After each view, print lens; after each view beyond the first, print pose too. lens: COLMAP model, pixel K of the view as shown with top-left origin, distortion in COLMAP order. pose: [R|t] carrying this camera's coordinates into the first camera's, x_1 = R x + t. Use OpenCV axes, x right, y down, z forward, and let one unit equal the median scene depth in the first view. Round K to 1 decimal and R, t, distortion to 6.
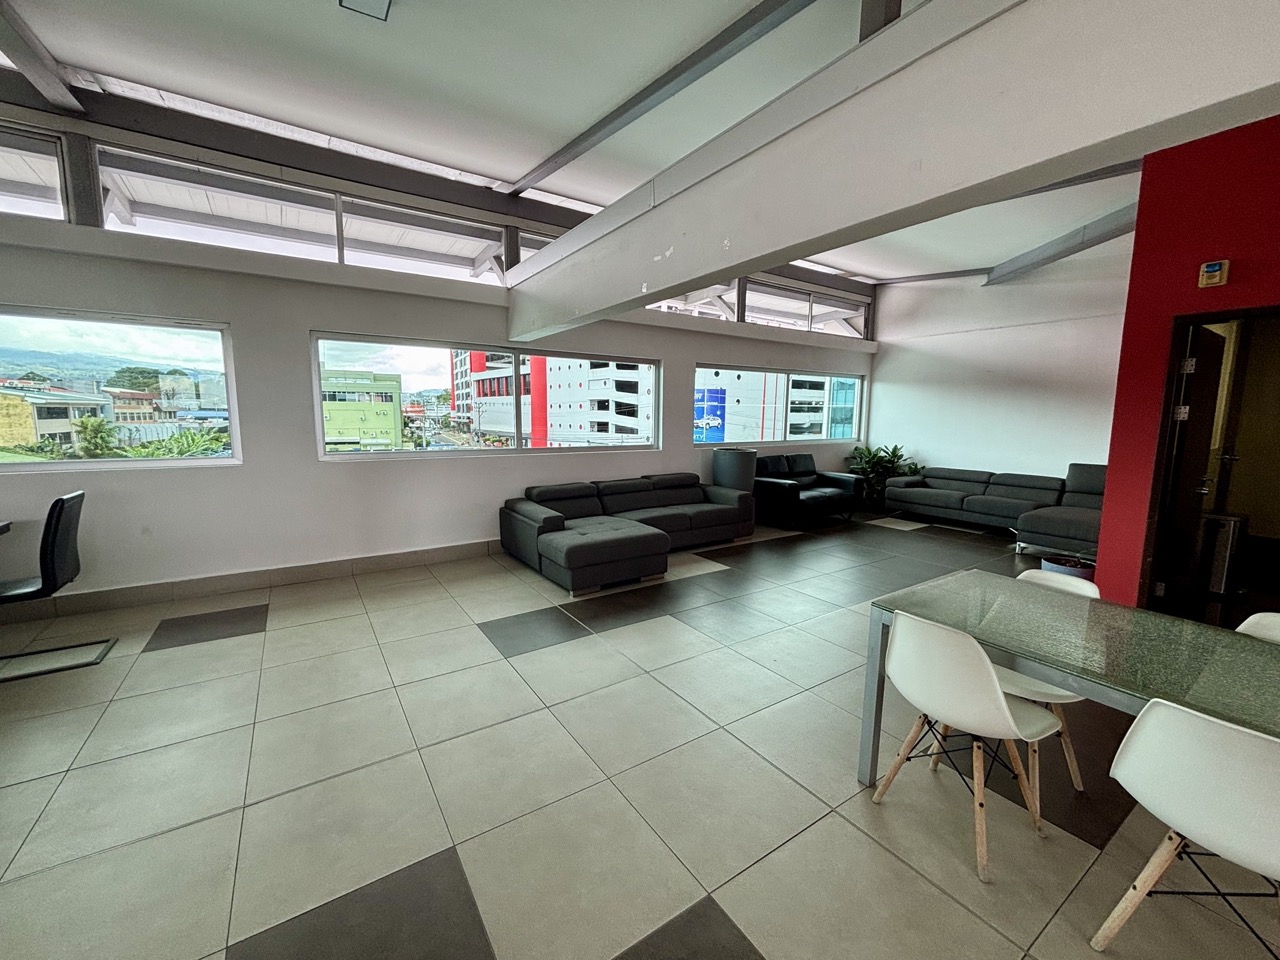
lens RADIAL K [[513.5, 0, 638.1], [0, 513.5, 479.5], [0, 0, 1]] dist [0.000647, 0.000142]
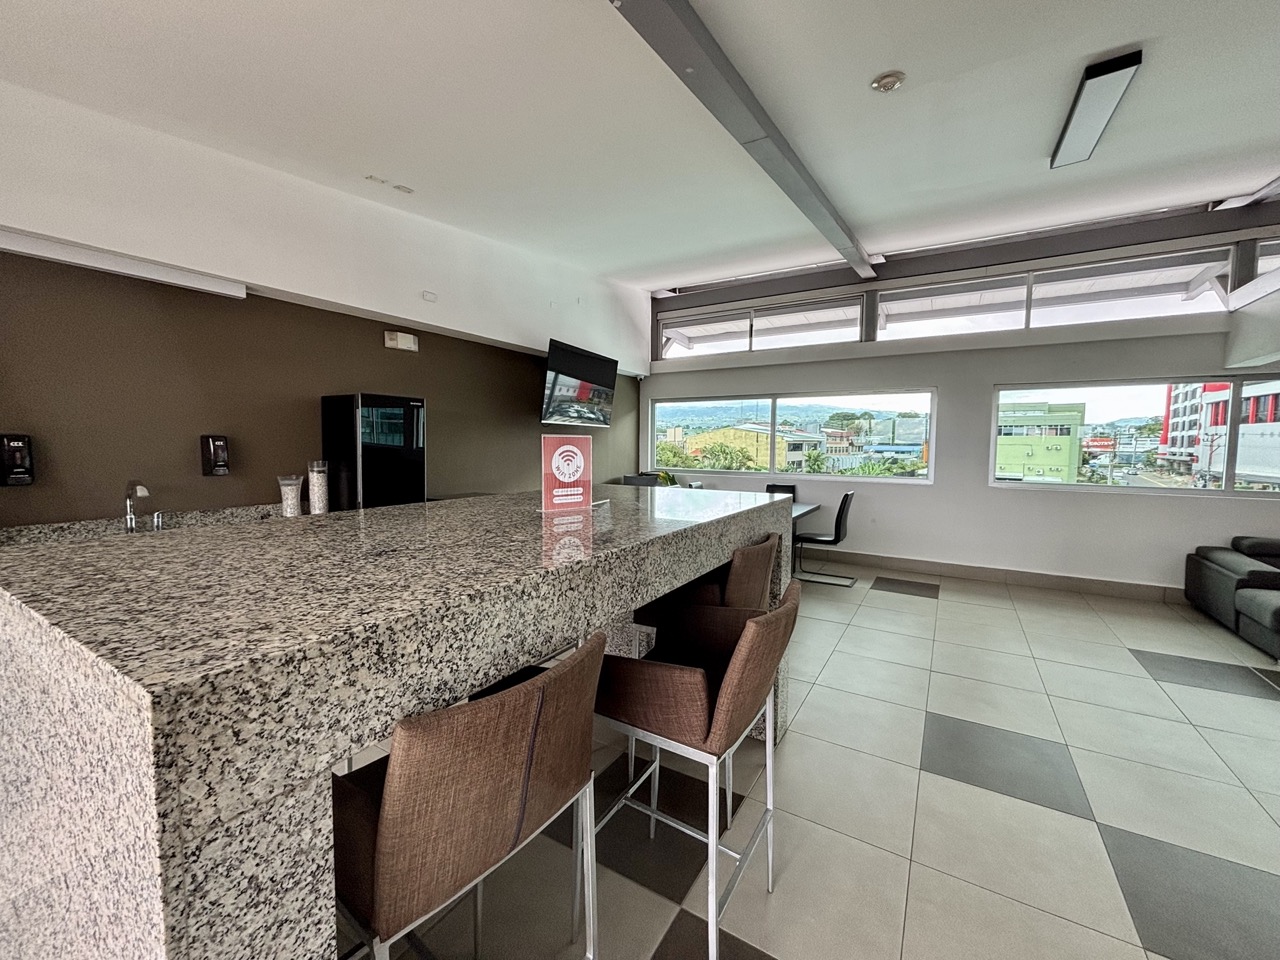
lens RADIAL K [[513.5, 0, 638.1], [0, 513.5, 479.5], [0, 0, 1]] dist [0.000647, 0.000142]
pose [[0.418143, 0.058931, -0.906468, 0.110346], [-0.119032, 0.992844, 0.009639, 0.025096], [0.900549, 0.103868, 0.422165, -0.211418]]
